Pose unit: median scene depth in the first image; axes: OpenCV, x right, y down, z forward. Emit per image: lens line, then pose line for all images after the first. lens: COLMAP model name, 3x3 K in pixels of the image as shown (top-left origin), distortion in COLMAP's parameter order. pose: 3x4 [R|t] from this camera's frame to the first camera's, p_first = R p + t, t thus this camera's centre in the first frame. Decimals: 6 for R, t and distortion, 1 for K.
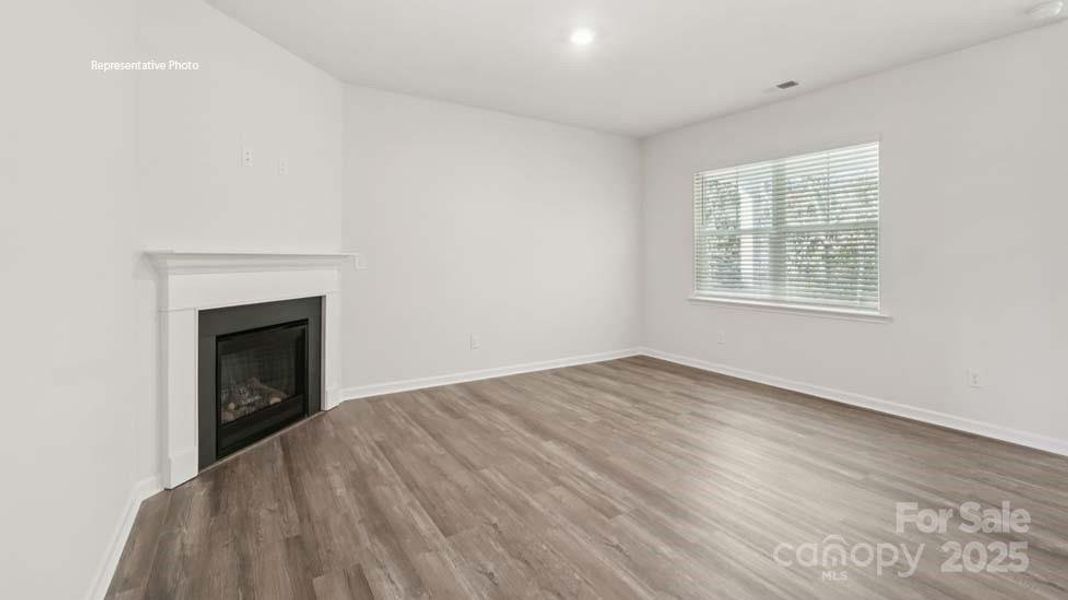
lens RADIAL K [[451.5, 0, 512.8], [0, 451.5, 251.0], [0, 0, 1]] dist [-0.001541, -0.000076]
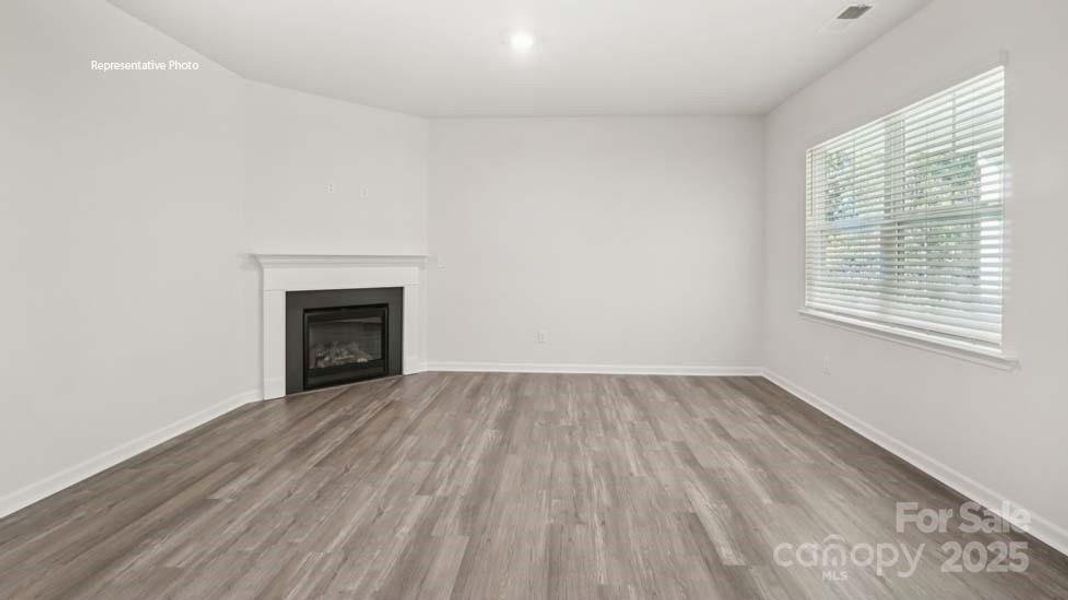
lens RADIAL K [[440.6, 0, 538.6], [0, 440.6, 258.5], [0, 0, 1]] dist [0.000356, -0.000044]
pose [[0.830491, 0.003092, -0.557024, 0.639178], [0.005812, 0.999882, 0.014216, 0.000731], [0.557002, -0.015044, 0.830375, 0.166872]]
